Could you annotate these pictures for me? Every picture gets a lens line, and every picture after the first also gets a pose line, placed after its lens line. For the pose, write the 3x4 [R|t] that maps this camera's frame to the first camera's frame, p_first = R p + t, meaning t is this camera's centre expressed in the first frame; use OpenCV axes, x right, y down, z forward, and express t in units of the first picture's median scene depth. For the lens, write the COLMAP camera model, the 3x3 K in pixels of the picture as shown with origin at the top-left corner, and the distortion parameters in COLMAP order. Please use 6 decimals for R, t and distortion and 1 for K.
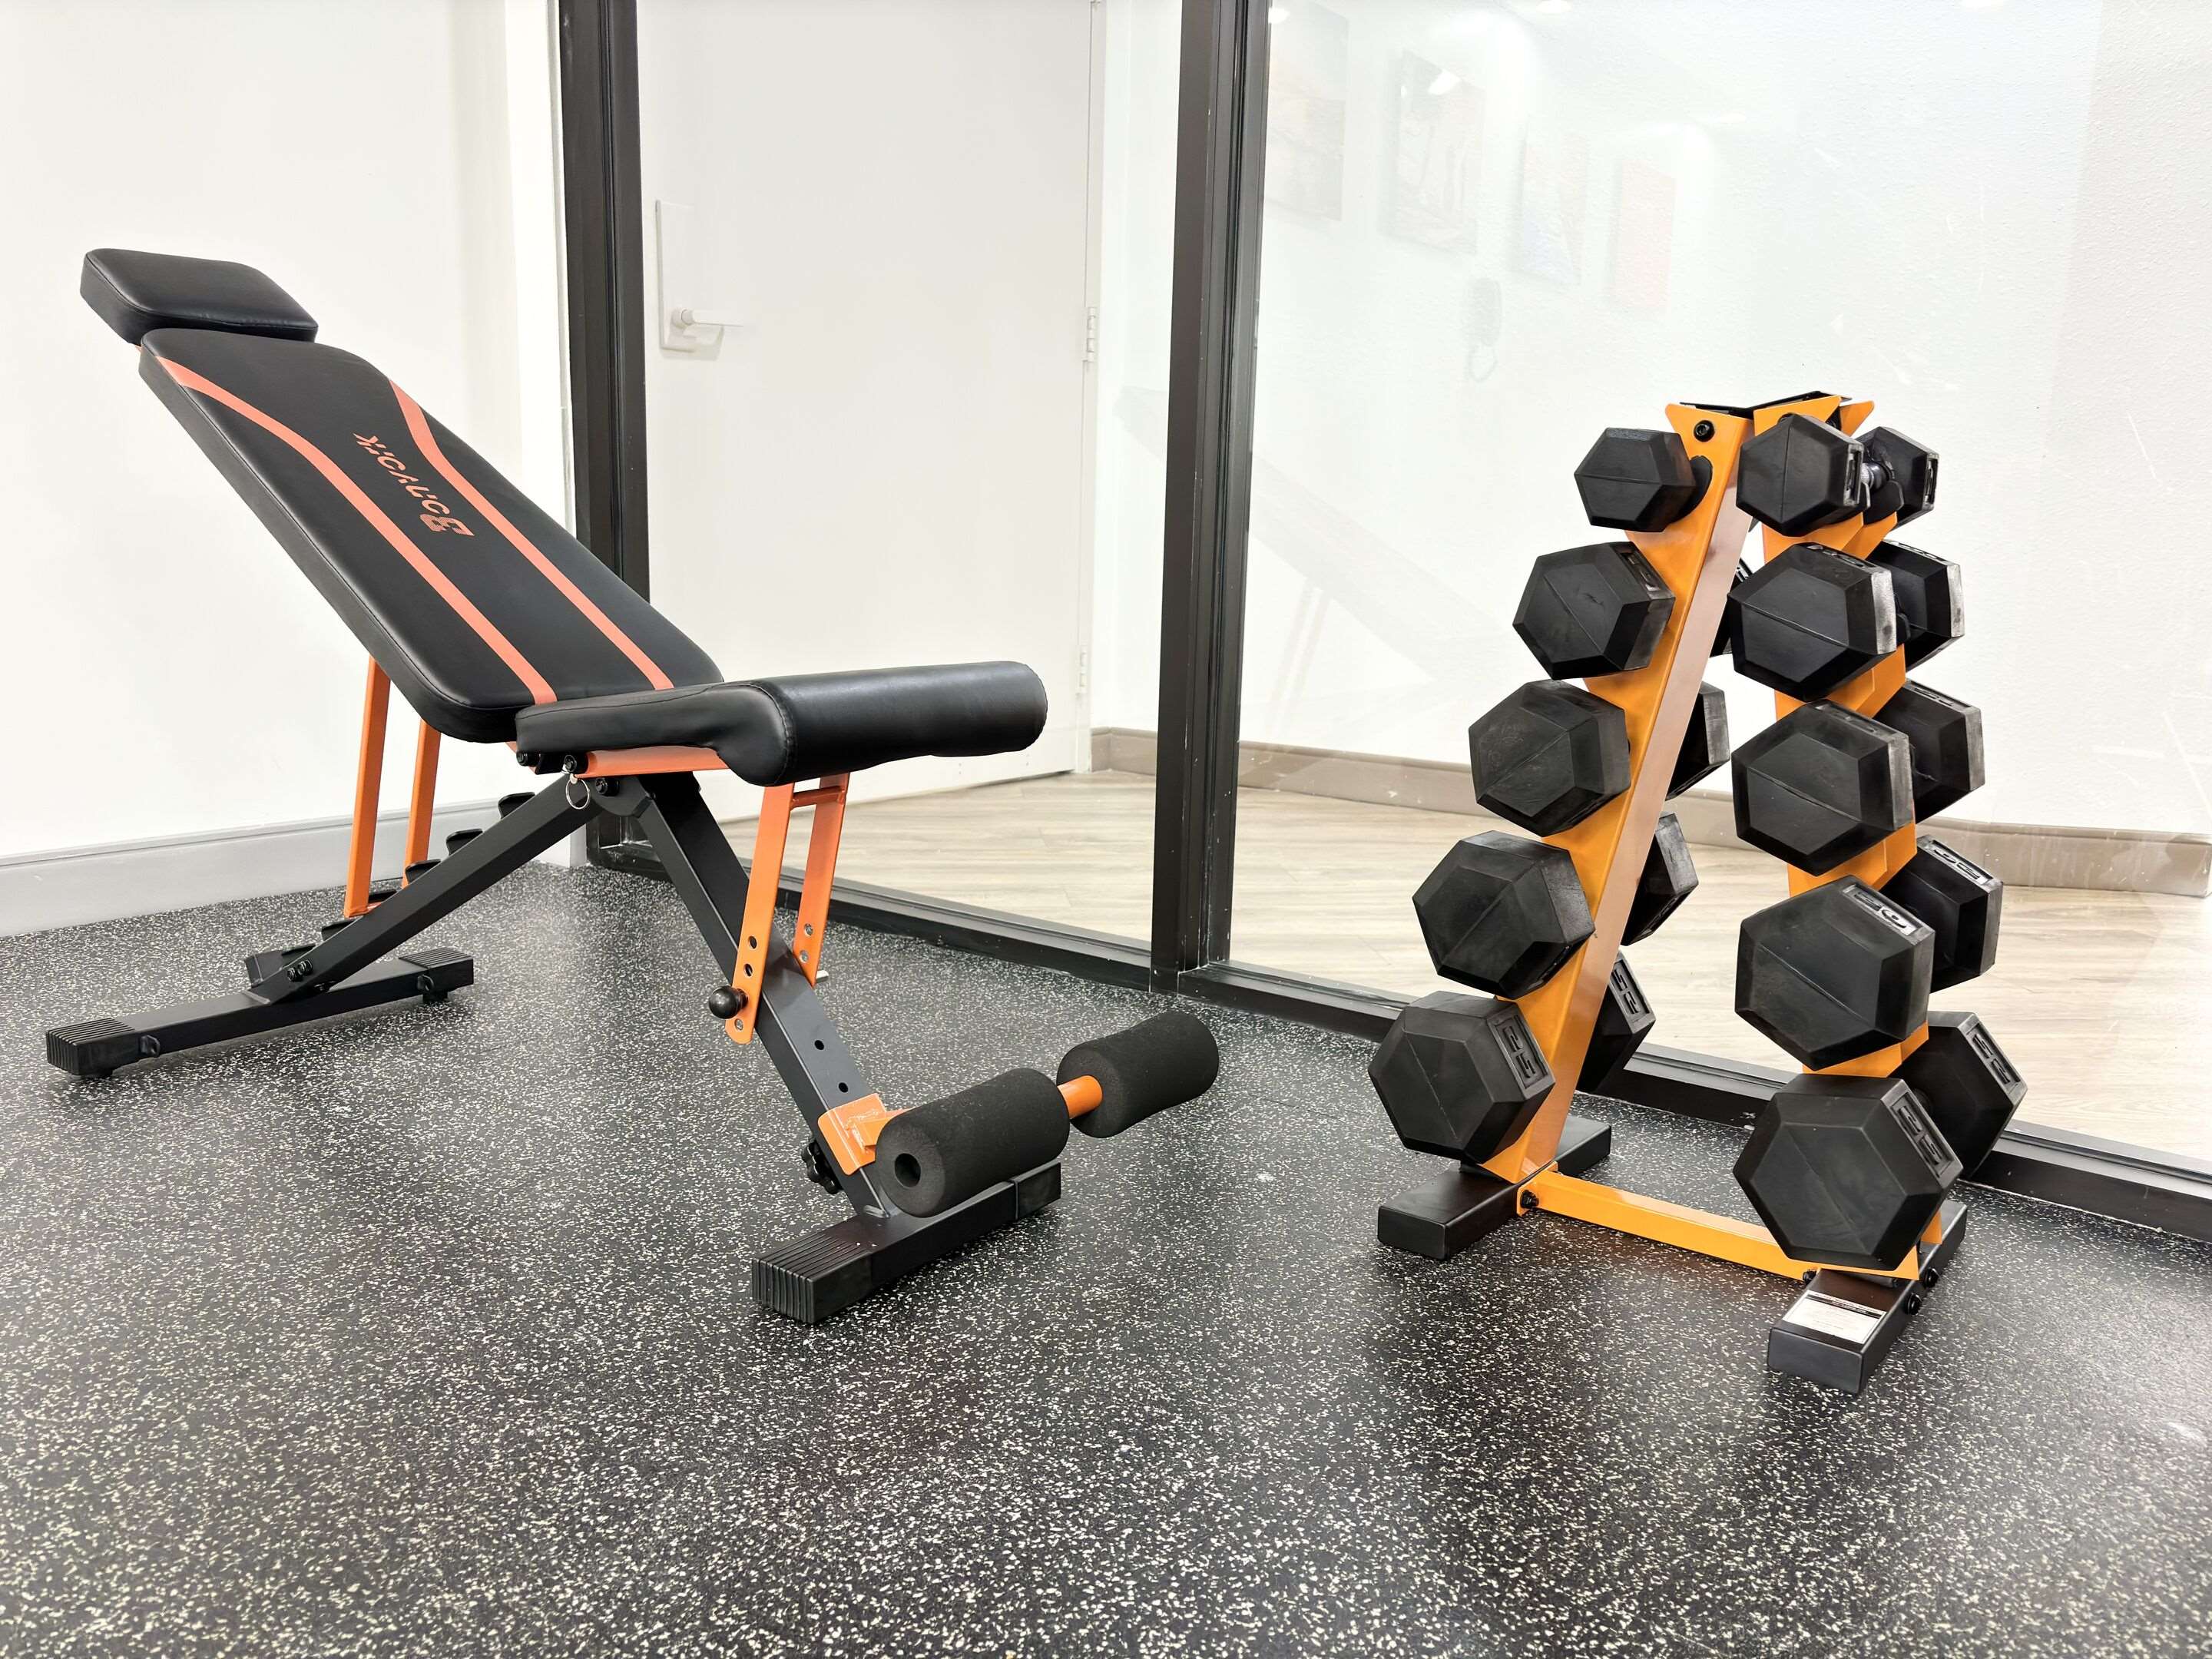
lens RADIAL K [[1681.7, 0, 1106.0], [0, 1681.7, 829.5], [0, 0, 1]] dist [-0.000955, -0.000382]
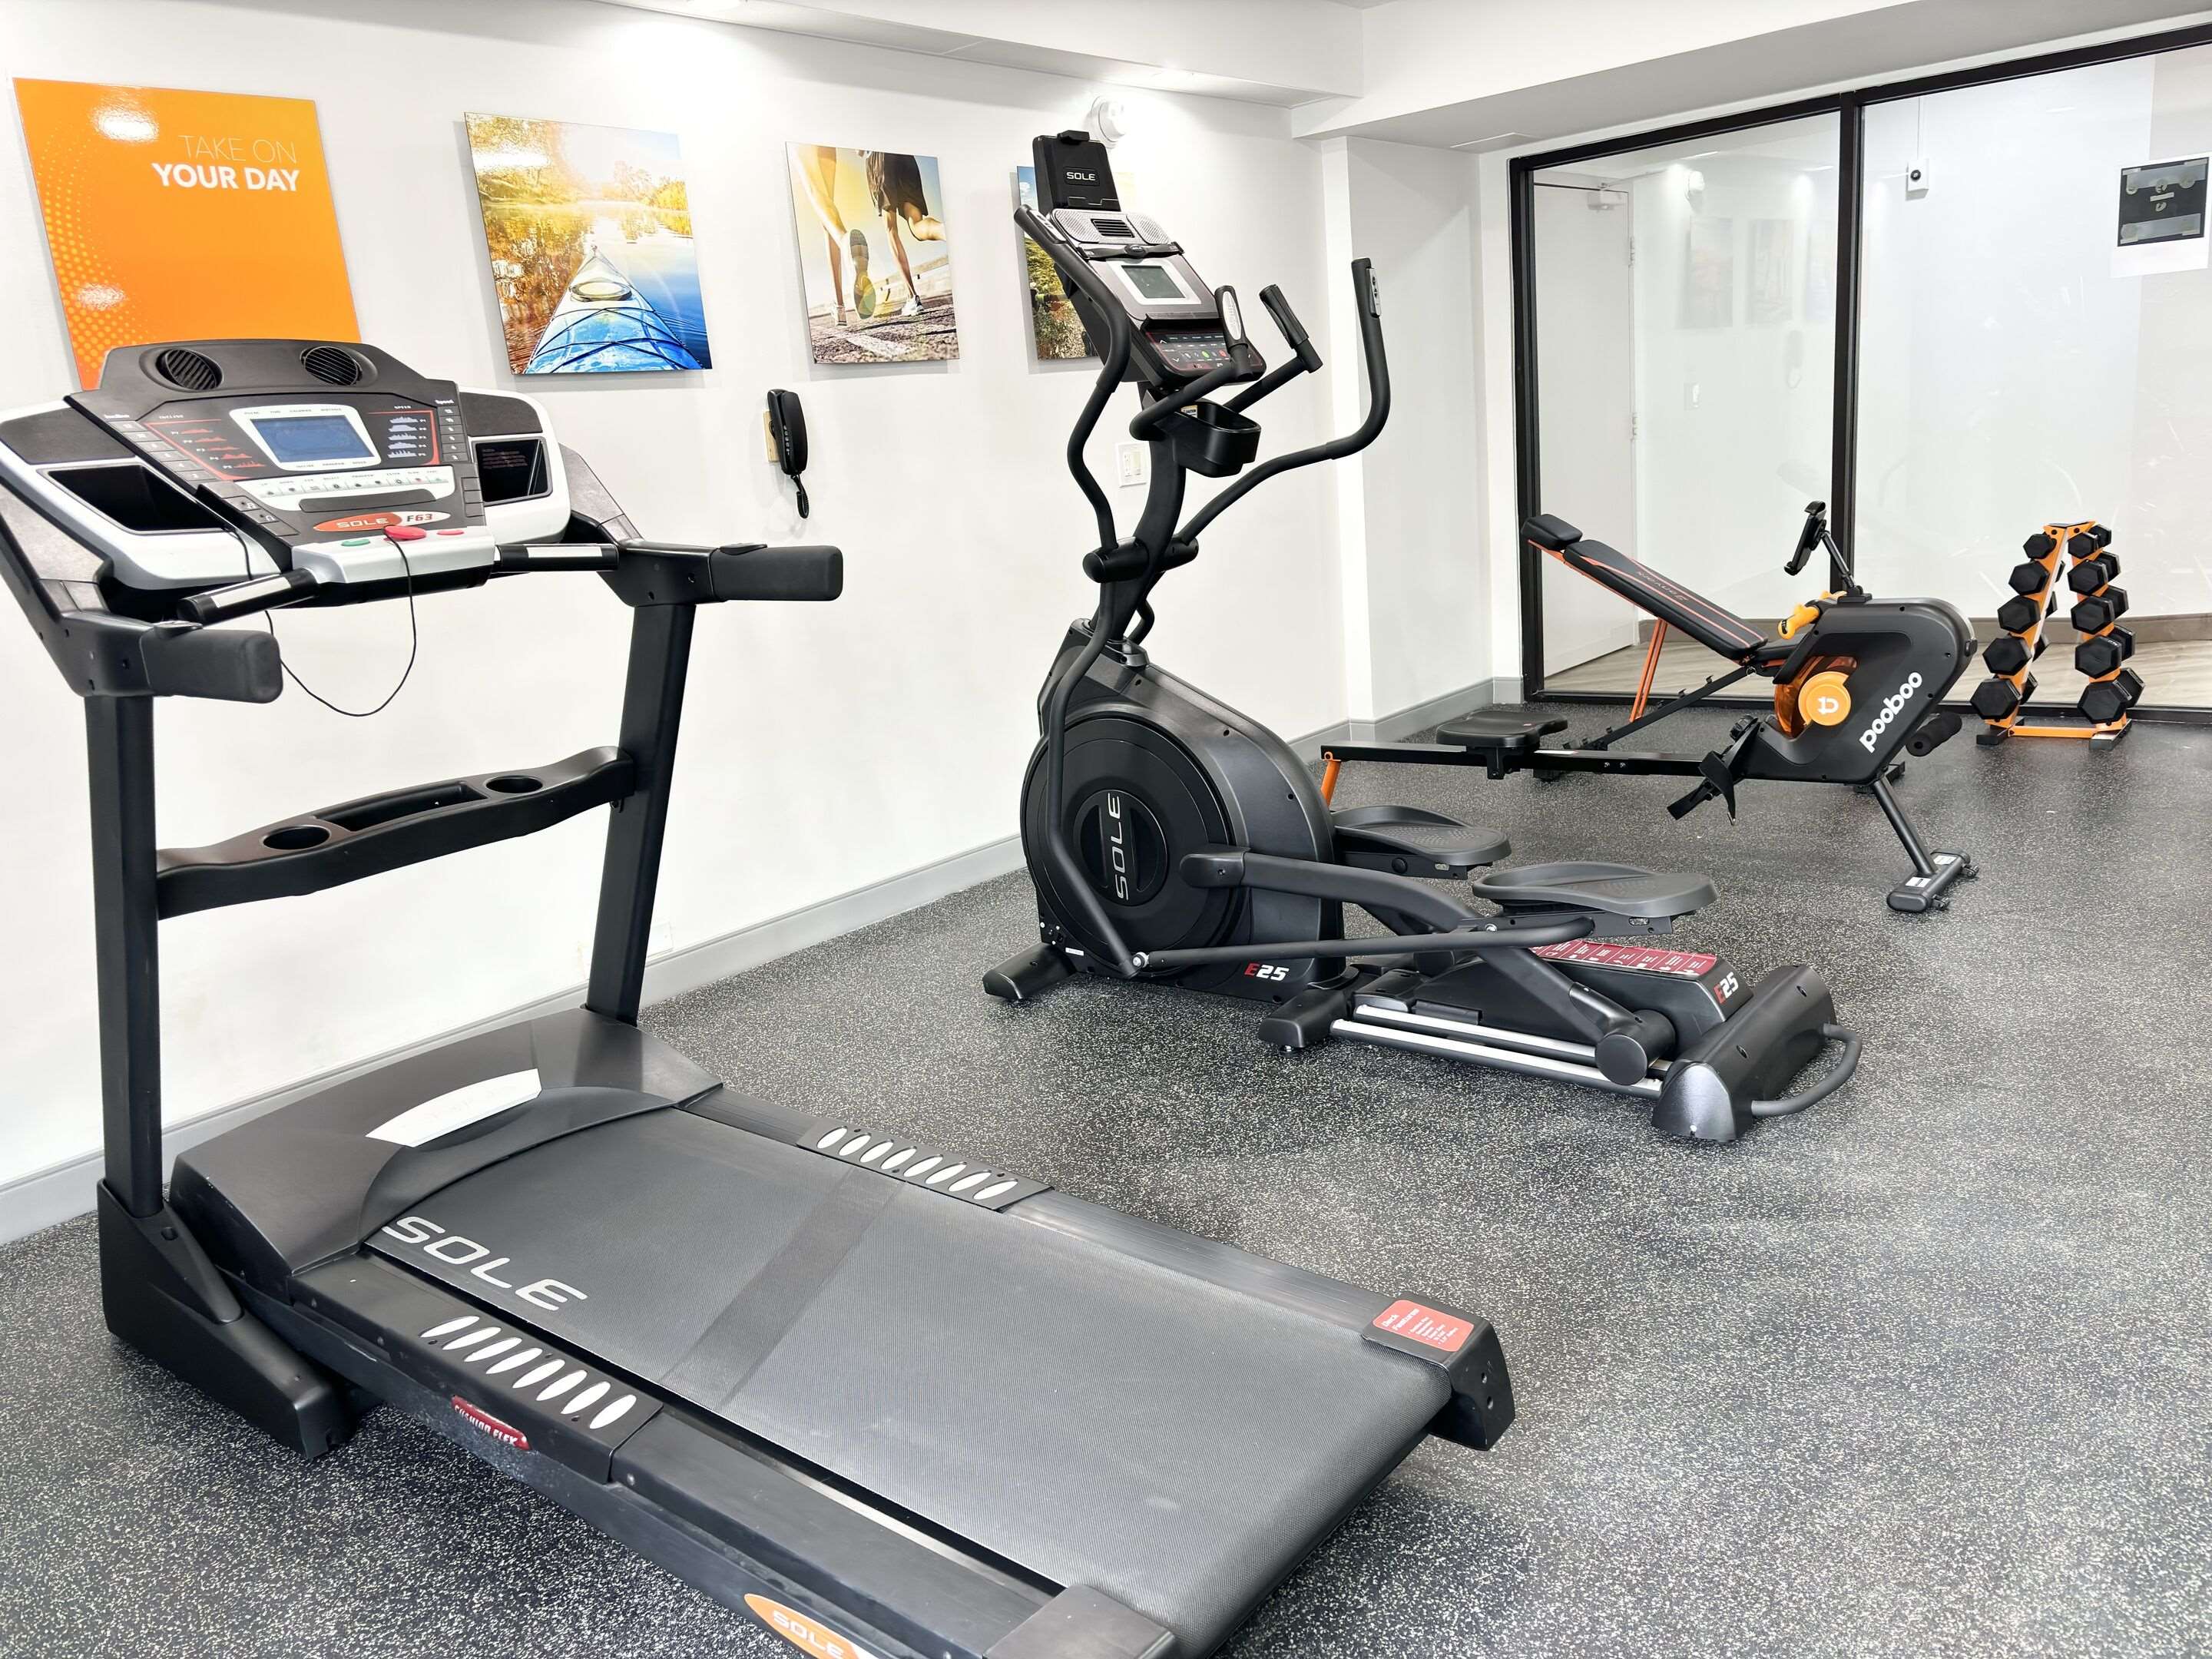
lens RADIAL K [[1681.7, 0, 1106.0], [0, 1681.7, 829.5], [0, 0, 1]] dist [-0.000955, -0.000382]
pose [[0.991217, -0.122532, -0.049742, -1.844350], [0.126204, 0.988853, 0.079002, -0.132866], [0.039507, -0.084586, 0.995633, -3.279379]]
